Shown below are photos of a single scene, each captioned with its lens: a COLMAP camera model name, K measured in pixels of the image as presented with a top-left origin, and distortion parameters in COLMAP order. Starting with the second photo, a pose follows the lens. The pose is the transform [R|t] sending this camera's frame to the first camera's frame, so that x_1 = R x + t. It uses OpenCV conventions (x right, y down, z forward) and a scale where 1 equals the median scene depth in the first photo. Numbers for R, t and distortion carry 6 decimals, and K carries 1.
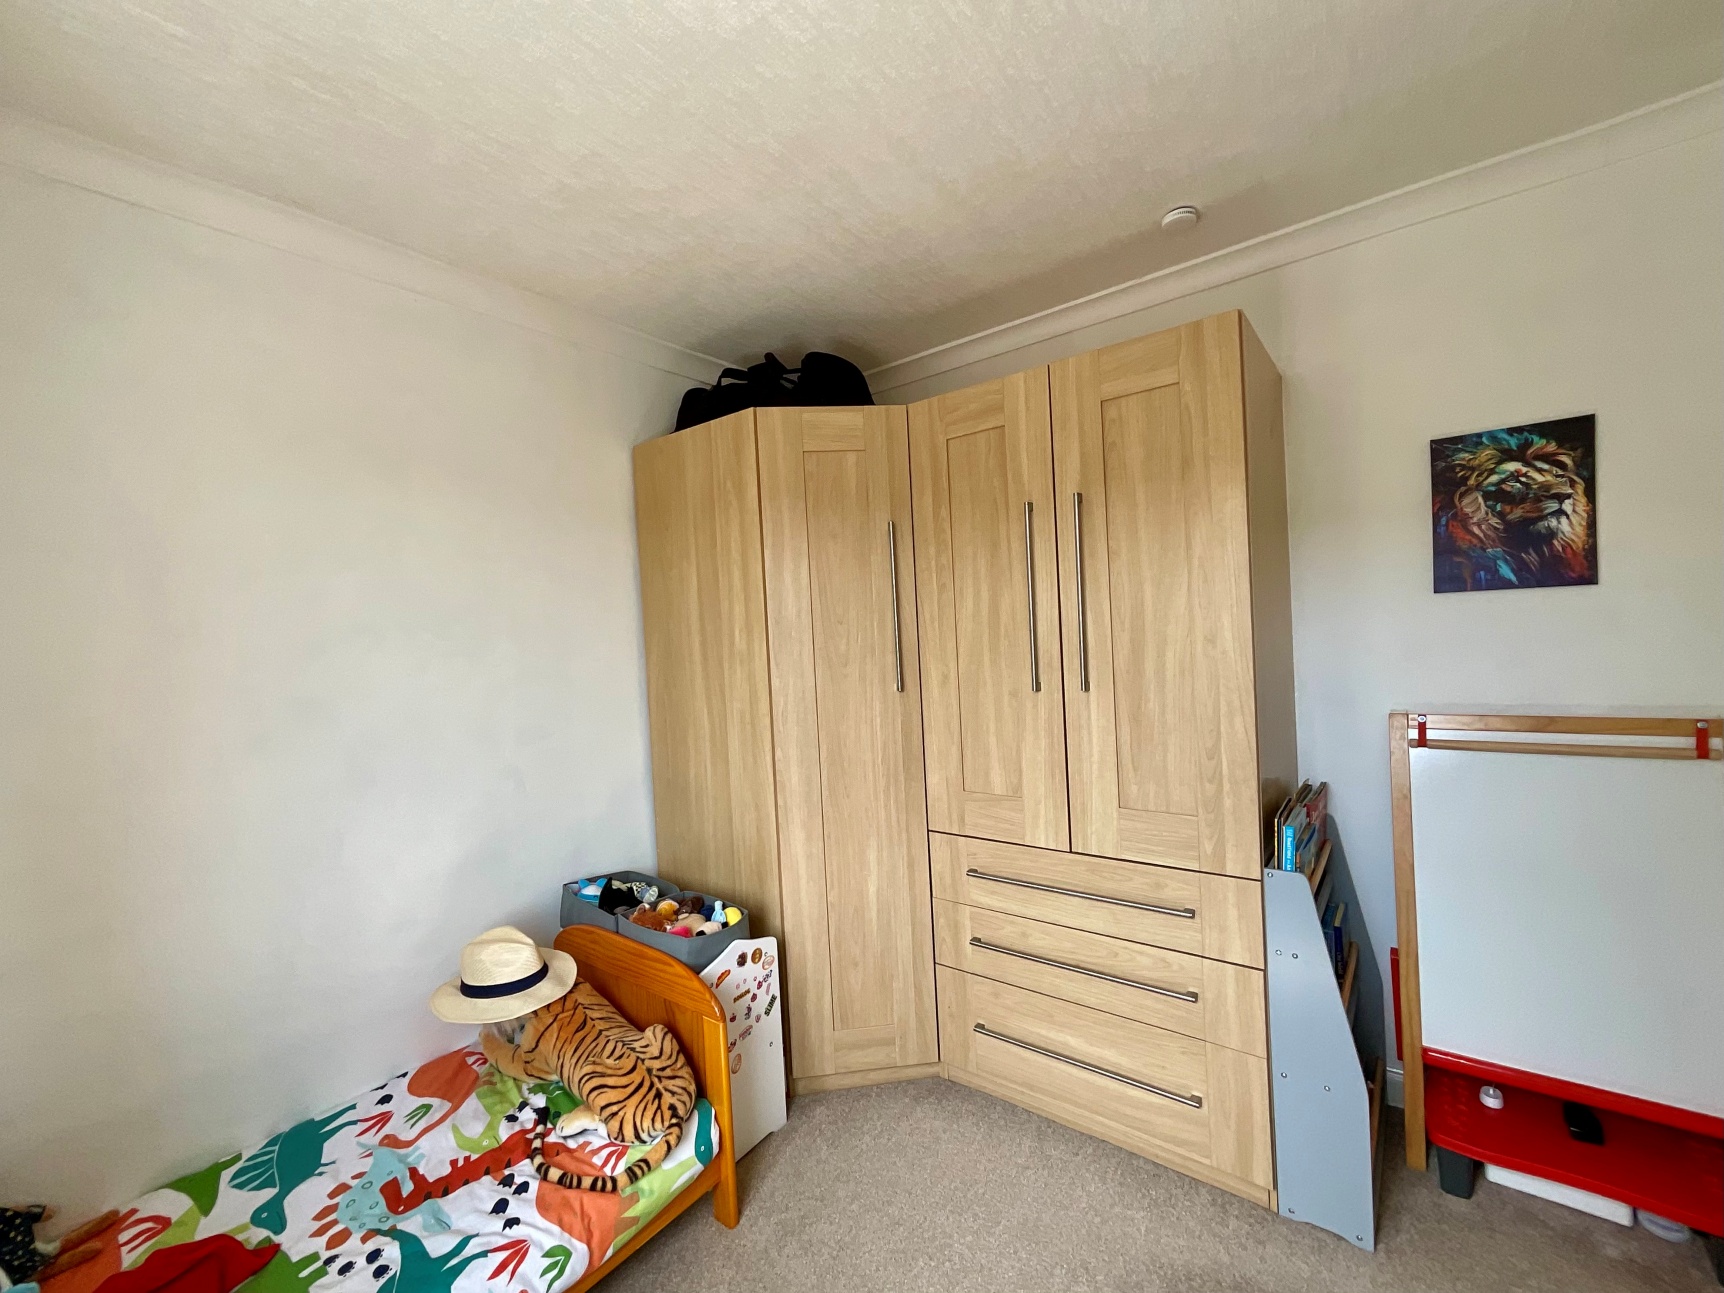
lens RADIAL K [[697.6, 0, 860.7], [0, 697.6, 648.2], [0, 0, 1]] dist [-0.000564, 0.000483]
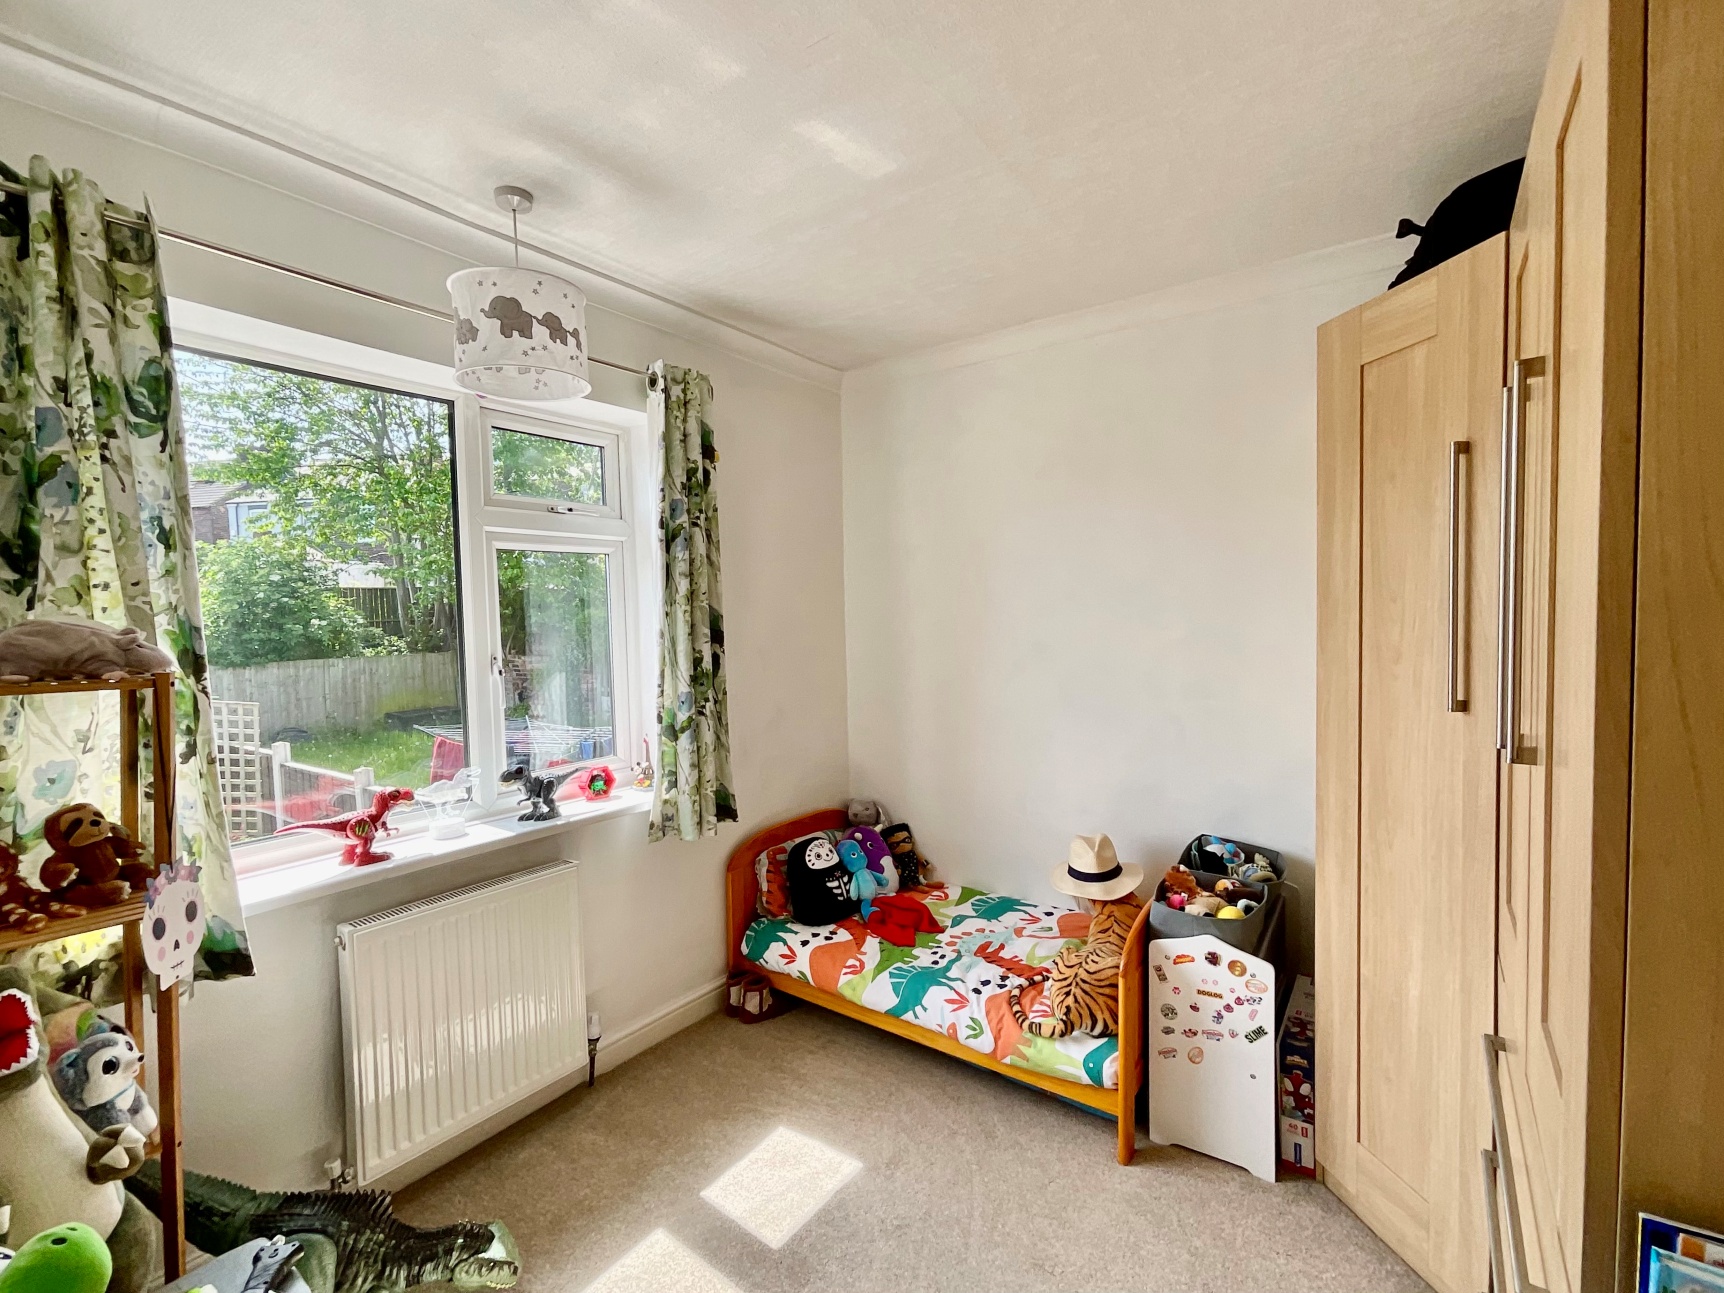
lens RADIAL K [[697.6, 0, 860.7], [0, 697.6, 648.2], [0, 0, 1]] dist [-0.000564, 0.000483]
pose [[0.077265, 0.088347, -0.993089, 0.755774], [-0.000043, 0.996067, 0.088608, -0.061167], [0.997011, -0.006804, 0.076965, 0.494661]]
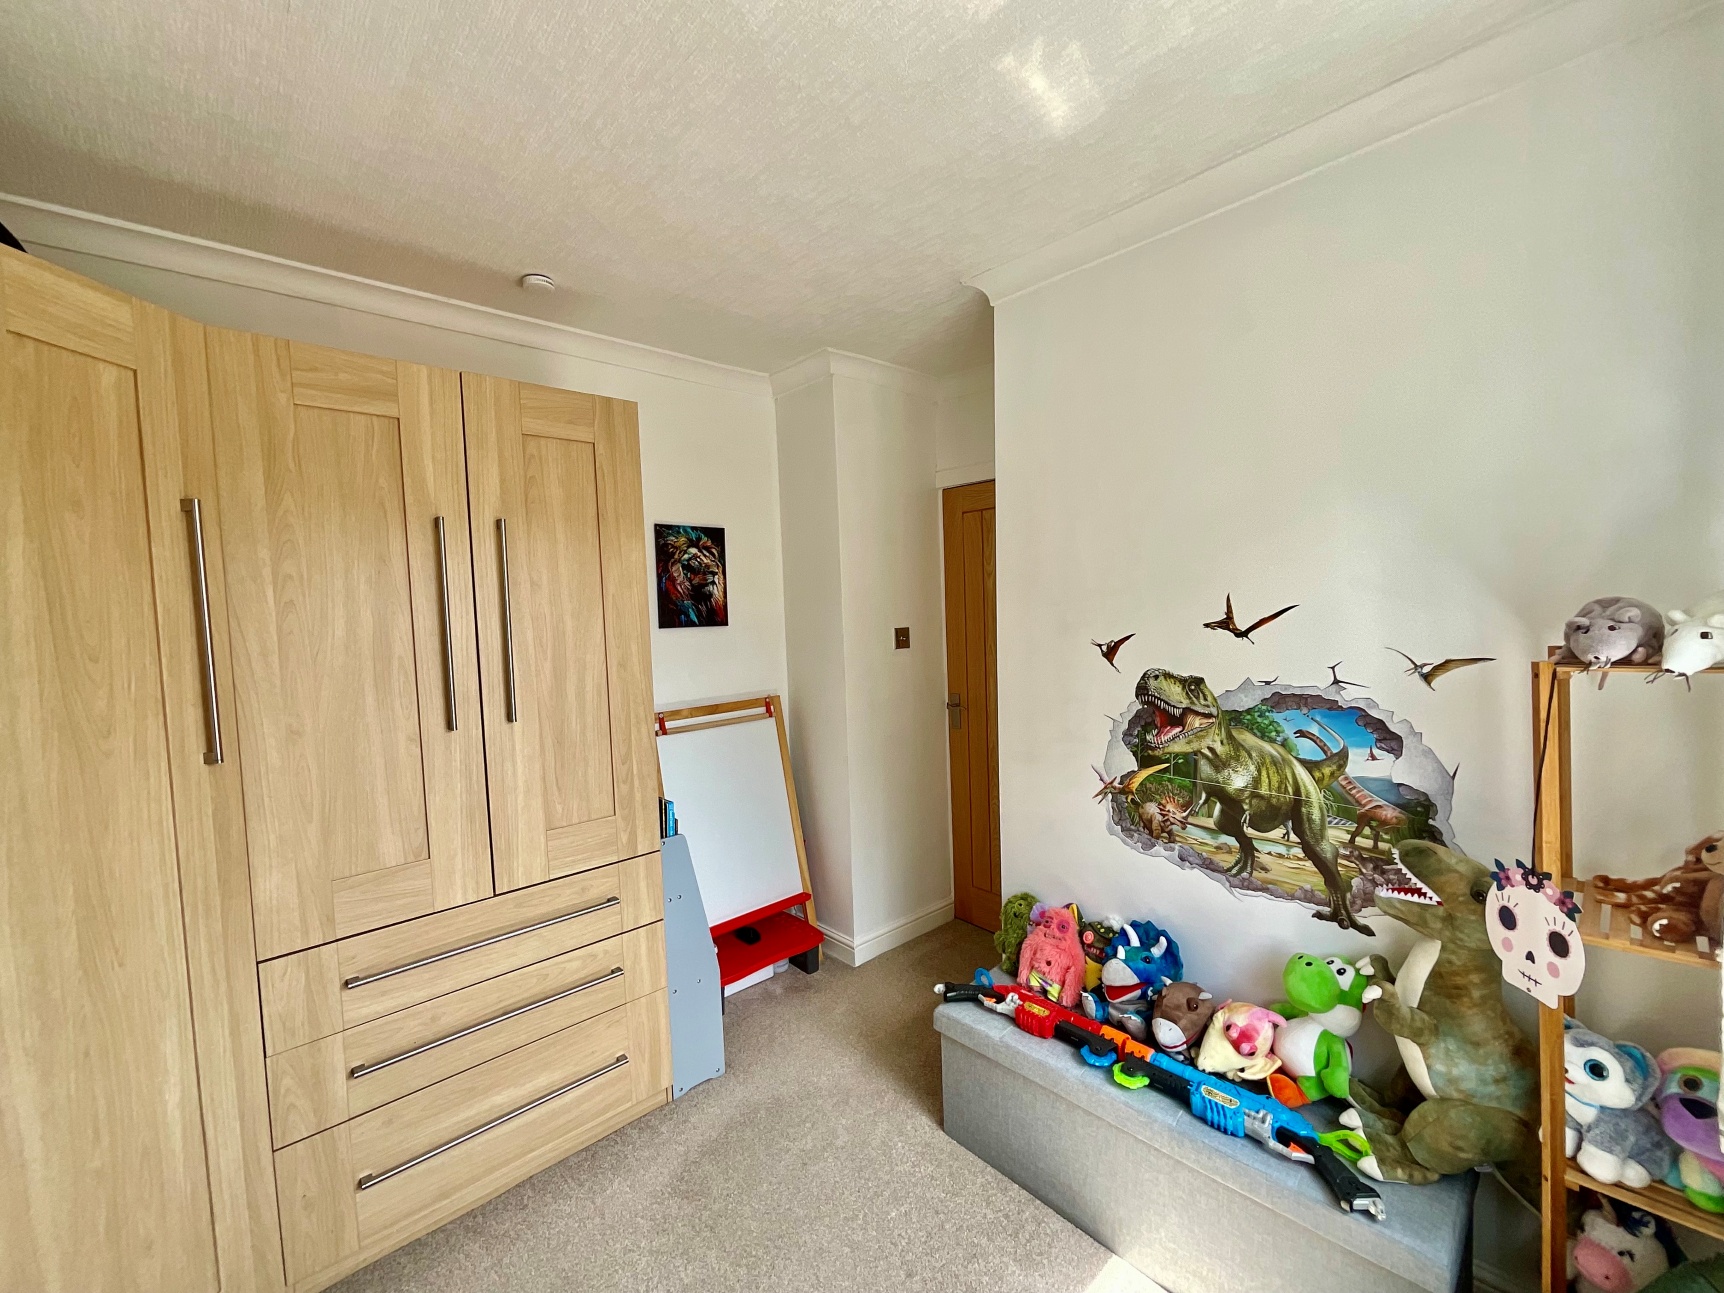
lens RADIAL K [[697.6, 0, 860.7], [0, 697.6, 648.2], [0, 0, 1]] dist [-0.000564, 0.000483]
pose [[0.172042, -0.009126, 0.985047, -0.571539], [0.049222, 0.998788, 0.000656, -0.019349], [-0.983859, 0.048373, 0.172283, 0.356380]]
